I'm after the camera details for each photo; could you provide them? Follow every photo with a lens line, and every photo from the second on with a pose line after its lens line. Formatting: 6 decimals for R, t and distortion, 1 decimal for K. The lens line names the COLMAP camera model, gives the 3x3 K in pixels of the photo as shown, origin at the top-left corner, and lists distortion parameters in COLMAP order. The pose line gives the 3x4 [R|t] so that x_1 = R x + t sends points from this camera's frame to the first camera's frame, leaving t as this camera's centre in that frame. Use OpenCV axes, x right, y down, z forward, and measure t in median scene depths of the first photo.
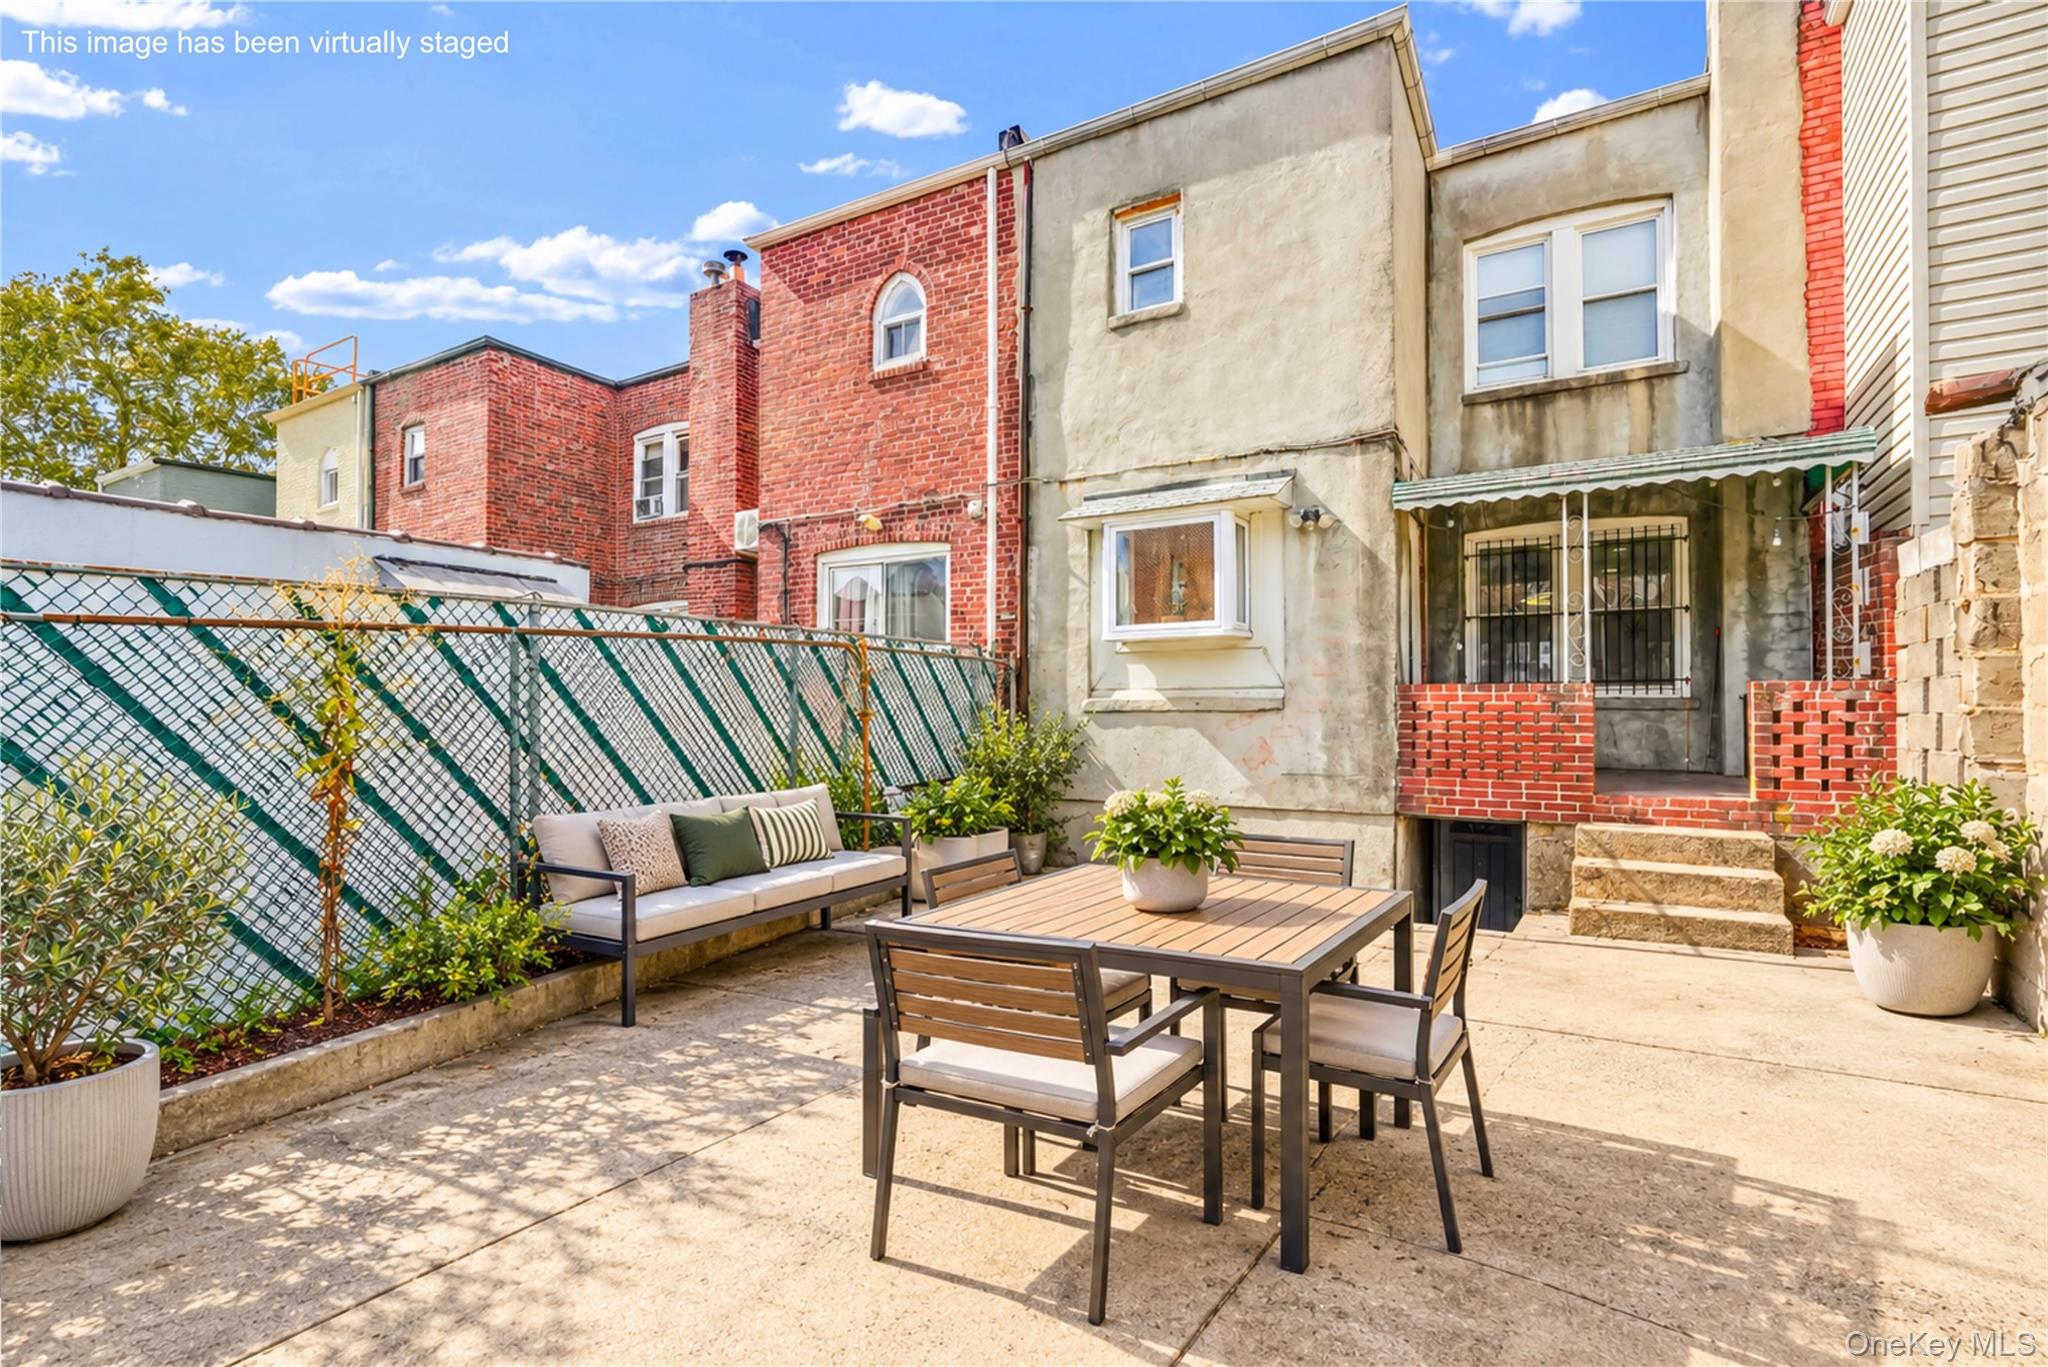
lens RADIAL K [[908.1, 0, 1008.3], [0, 908.1, 686.4], [0, 0, 1]] dist [-0.005483, 0.000803]
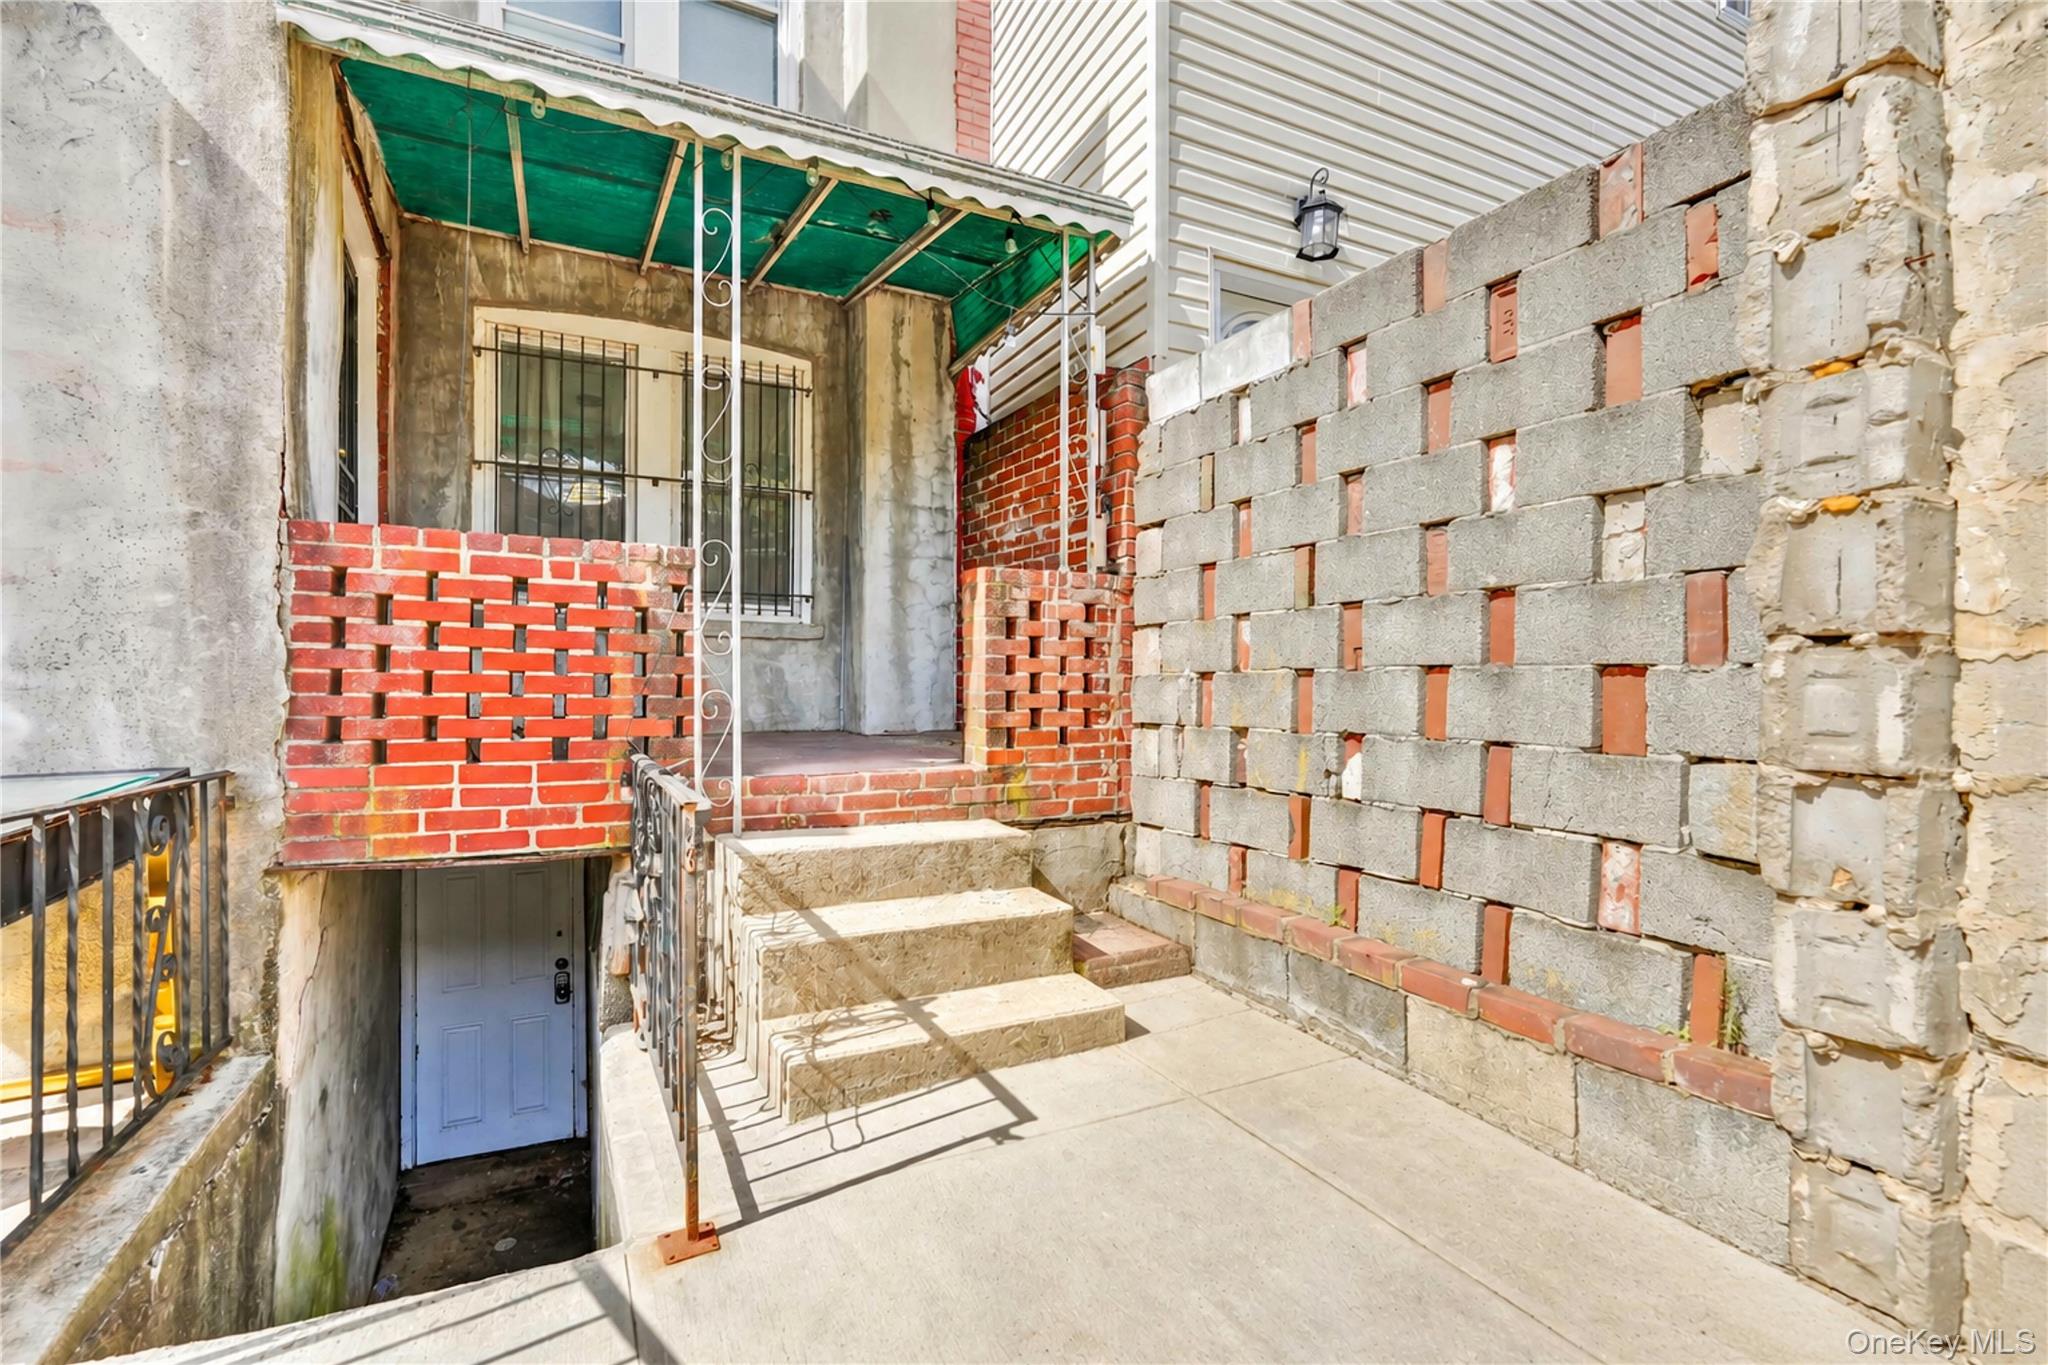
lens RADIAL K [[908.1, 0, 1008.8], [0, 908.1, 694.2], [0, 0, 1]] dist [-0.005483, 0.000803]
pose [[0.531595, -0.001014, 0.846998, 0.239071], [-0.023241, 0.999605, 0.015783, 0.049413], [-0.846679, -0.028075, 0.531362, 0.485456]]
